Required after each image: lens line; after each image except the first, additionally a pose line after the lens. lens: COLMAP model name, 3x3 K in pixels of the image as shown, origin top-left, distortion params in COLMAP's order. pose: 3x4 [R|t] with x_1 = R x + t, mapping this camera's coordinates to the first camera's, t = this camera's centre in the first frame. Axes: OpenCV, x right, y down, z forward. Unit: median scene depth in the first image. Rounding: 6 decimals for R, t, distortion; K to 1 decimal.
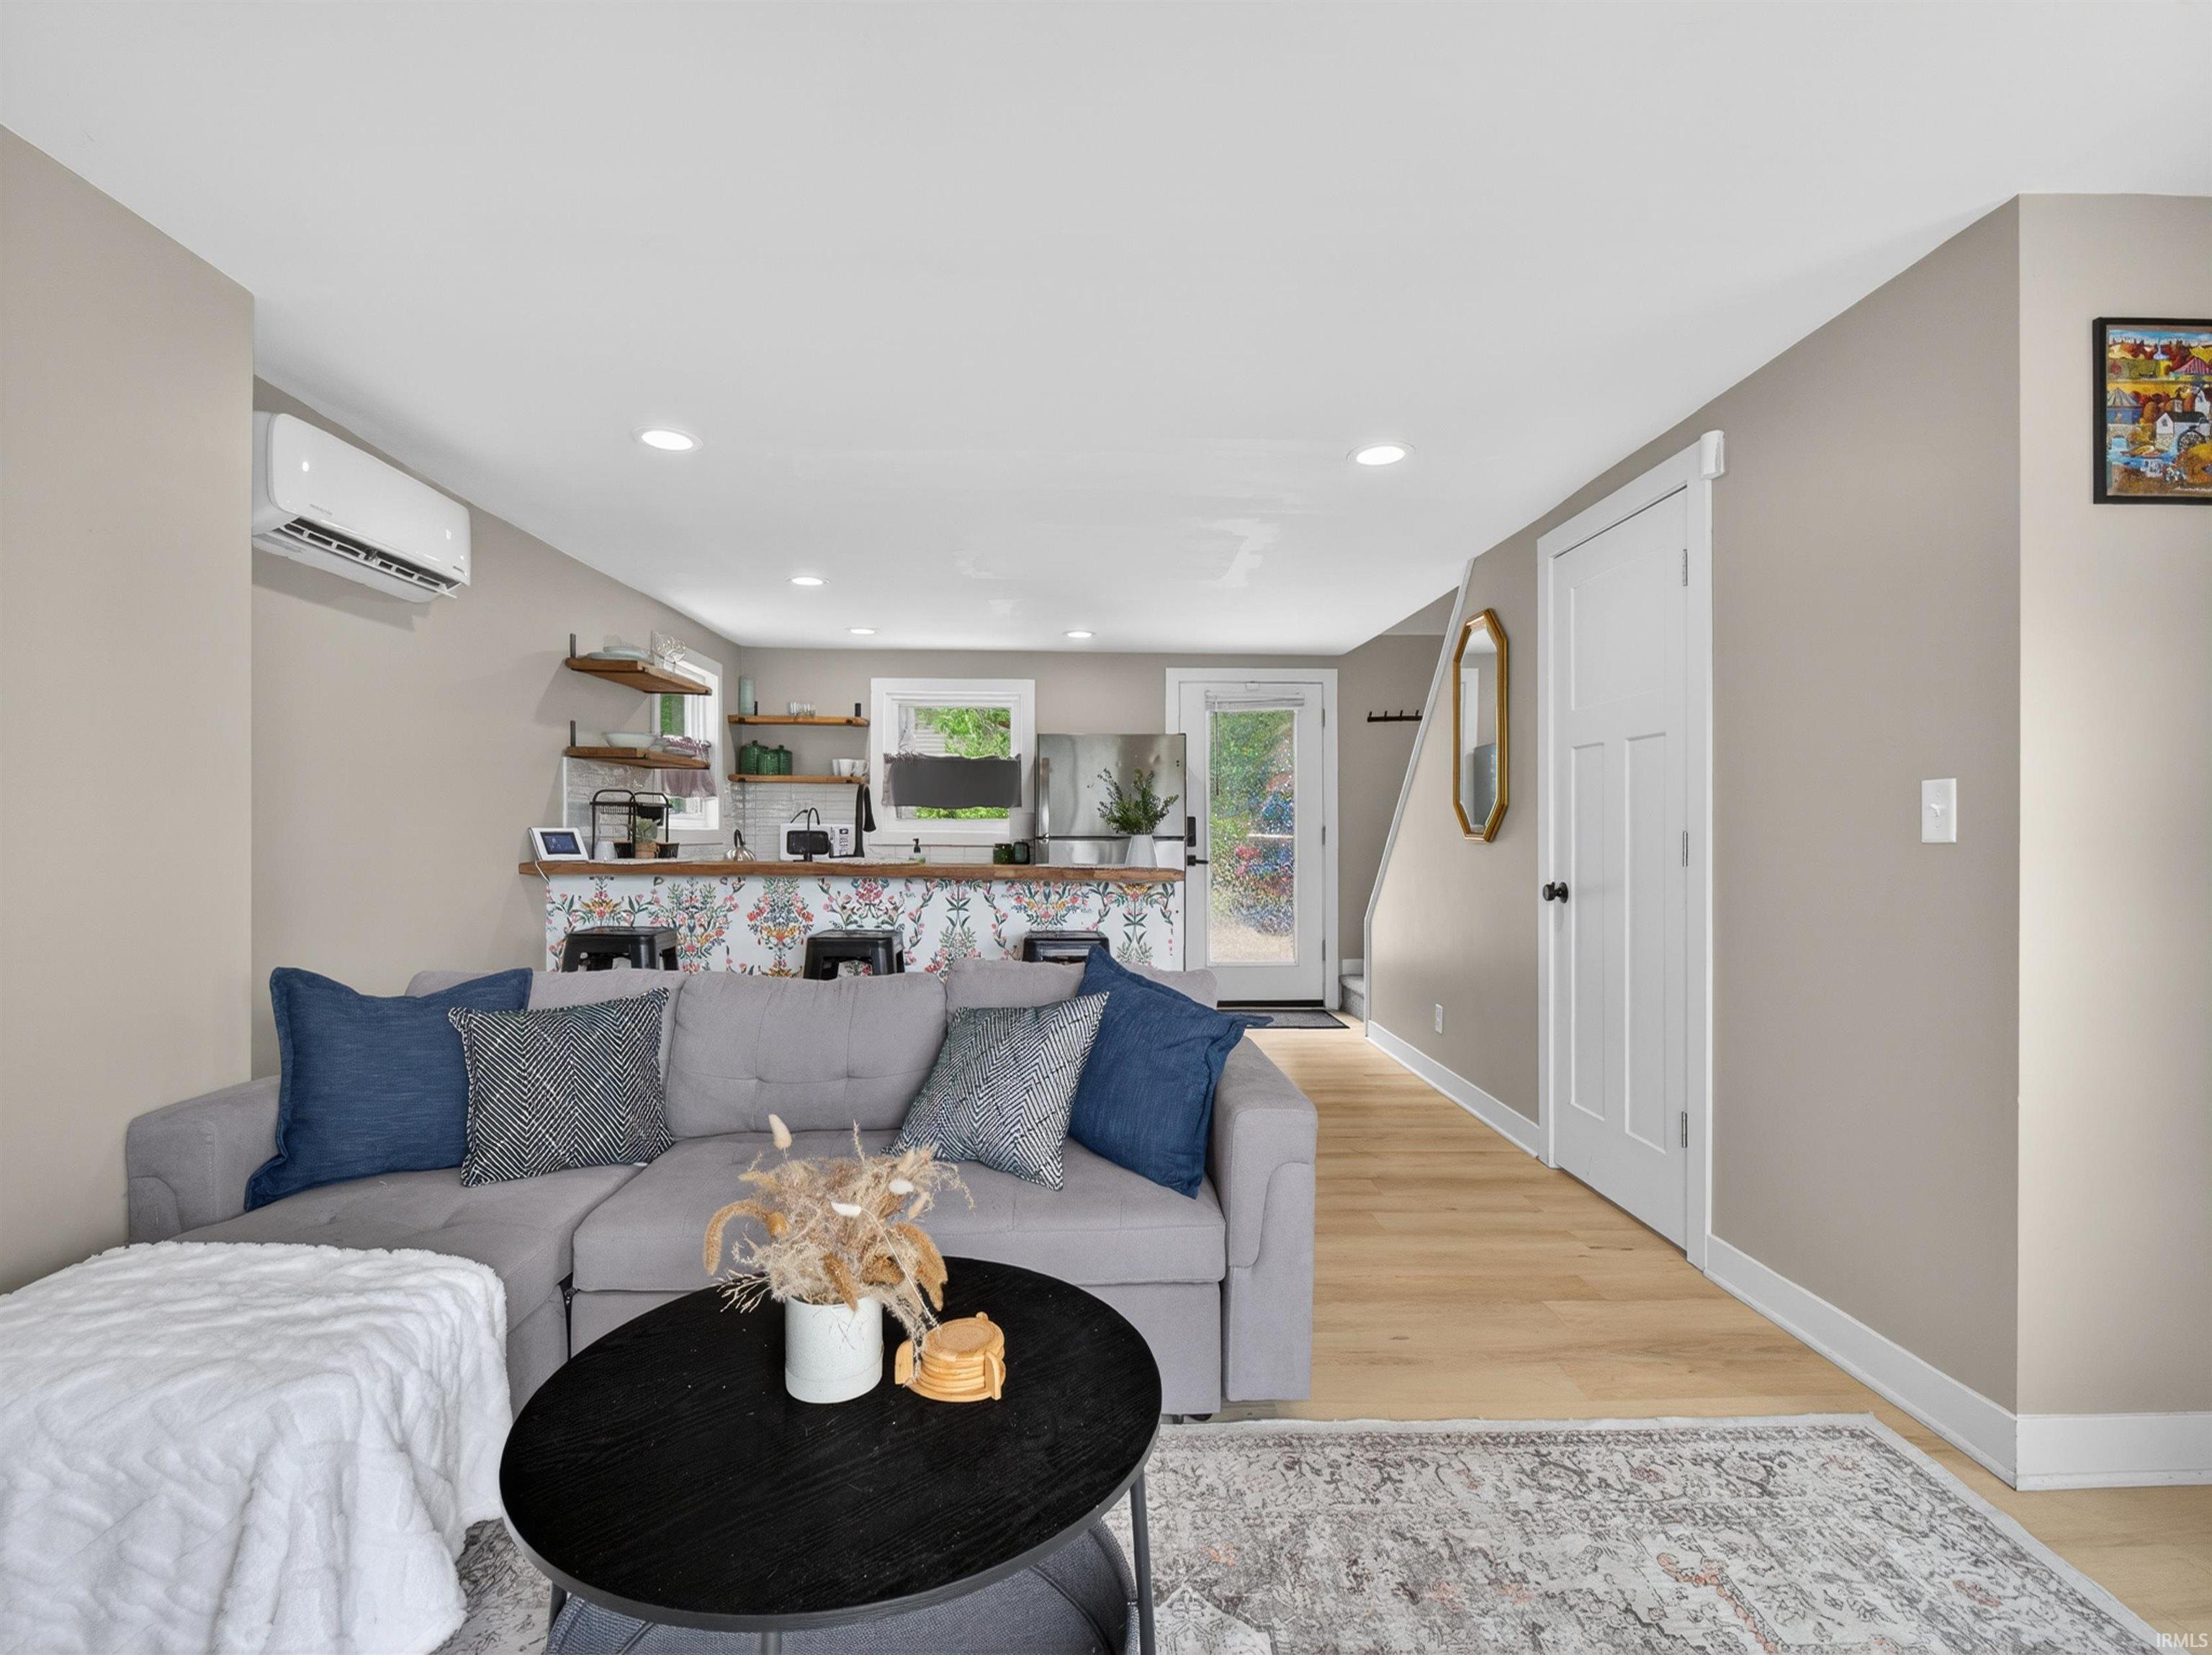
lens RADIAL K [[1040.6, 0, 1091.3], [0, 1040.6, 819.9], [0, 0, 1]] dist [-0.001036, -0.000596]
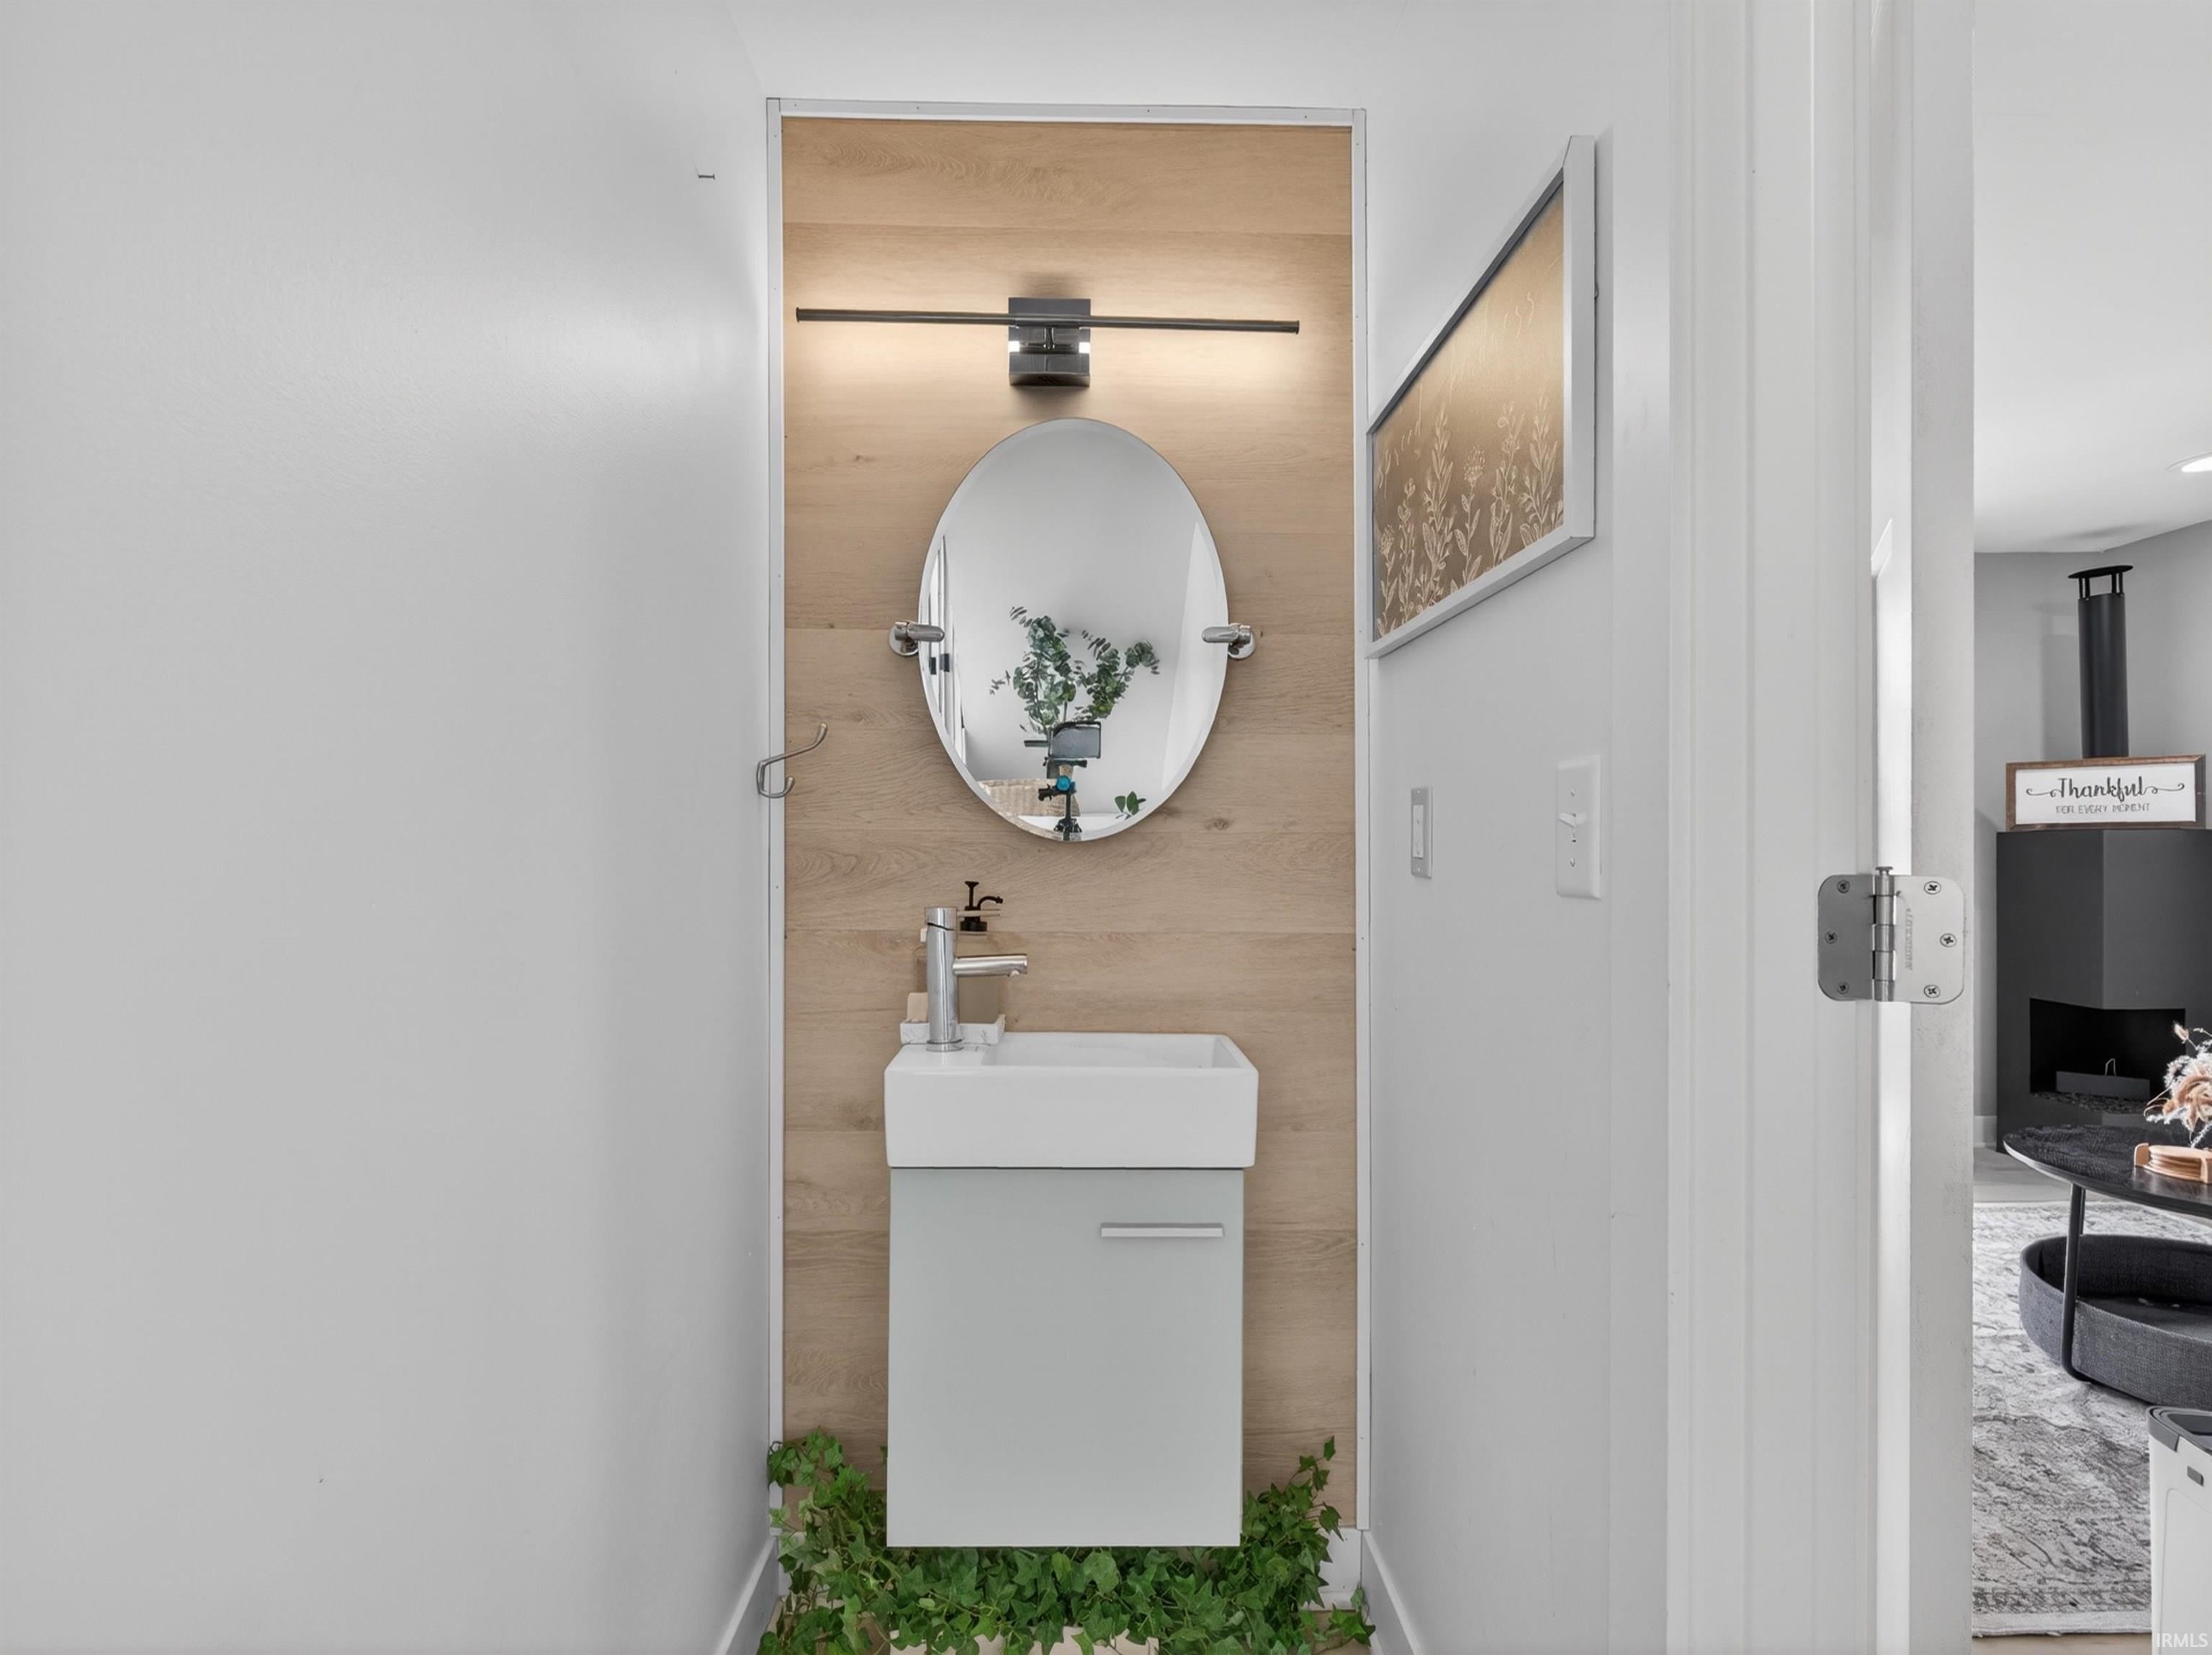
lens RADIAL K [[1083.1, 0, 1094.1], [0, 1083.1, 847.8], [0, 0, 1]] dist [-0.000143, 0.000336]
pose [[-0.999989, -0.004586, -0.001211, 0.529986], [-0.004575, 0.999952, -0.008613, 0.007063], [0.001250, -0.008607, -0.999962, 0.883097]]
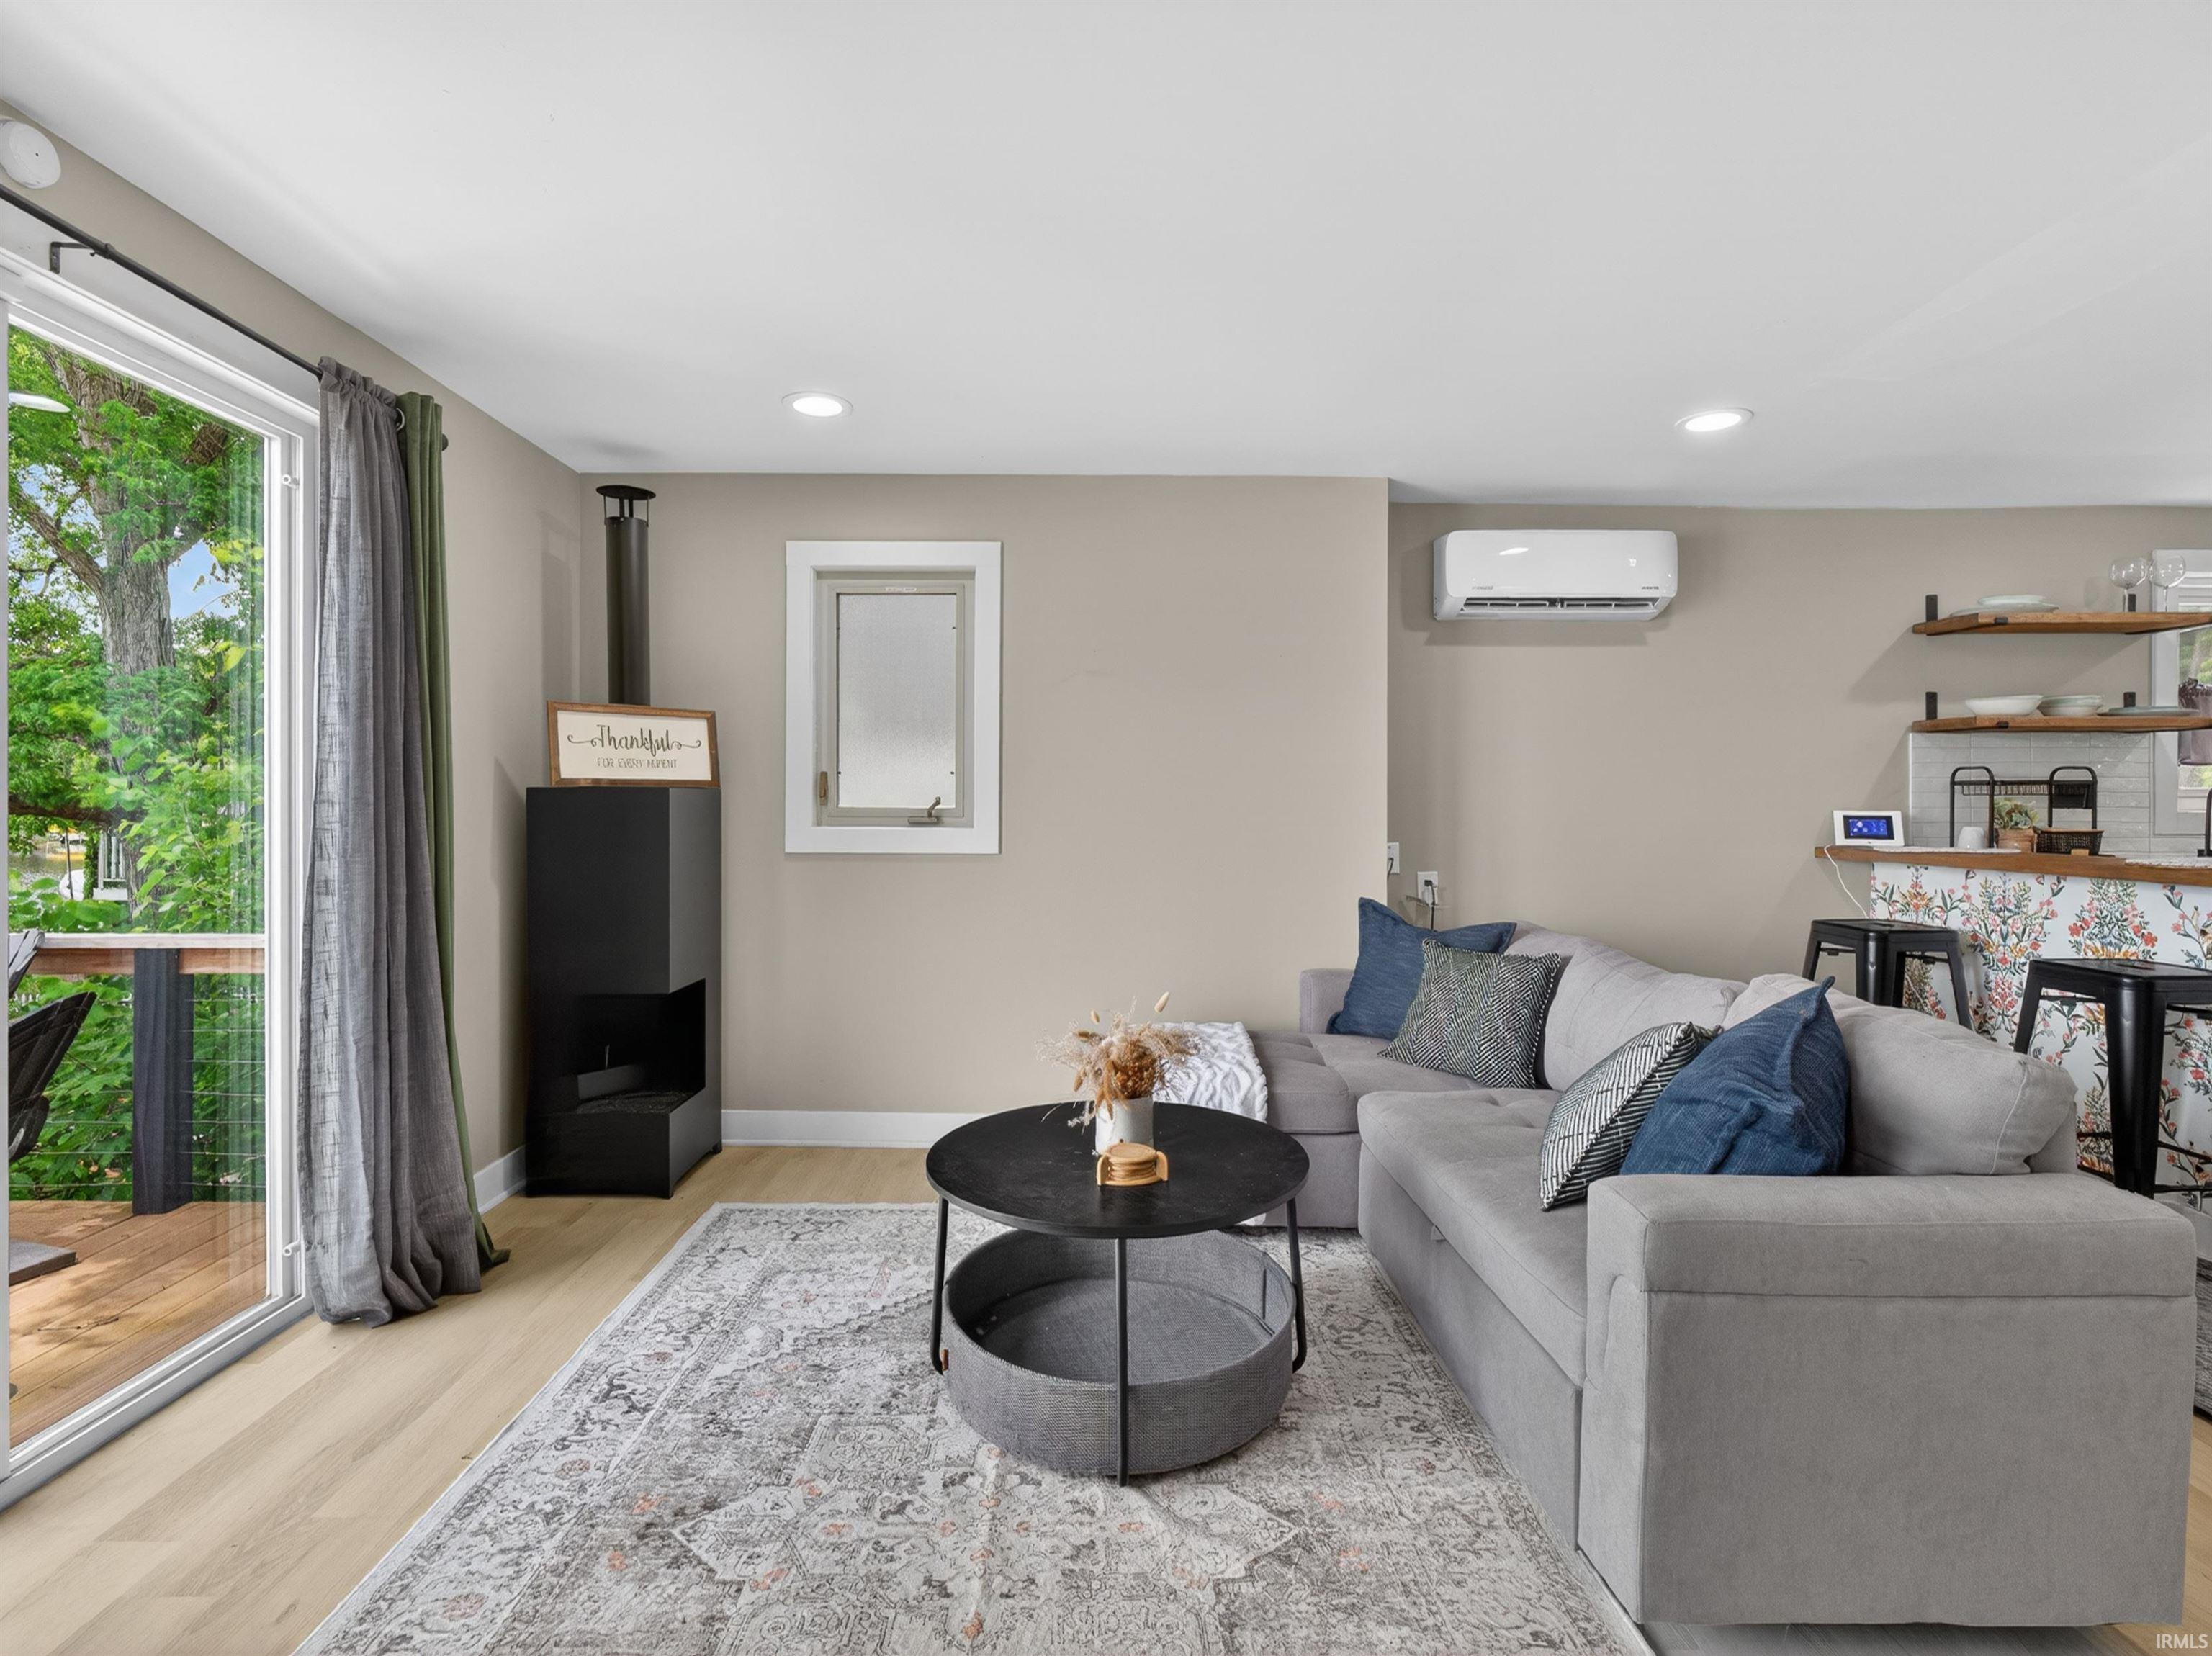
lens RADIAL K [[1057.8, 0, 1097.8], [0, 1057.8, 810.1], [0, 0, 1]] dist [-0.001359, -0.000803]
pose [[-0.016780, -0.001849, -0.999858, 0.447492], [0.009918, 0.999949, -0.002015, 0.001466], [0.999810, -0.009951, -0.016760, 0.313733]]
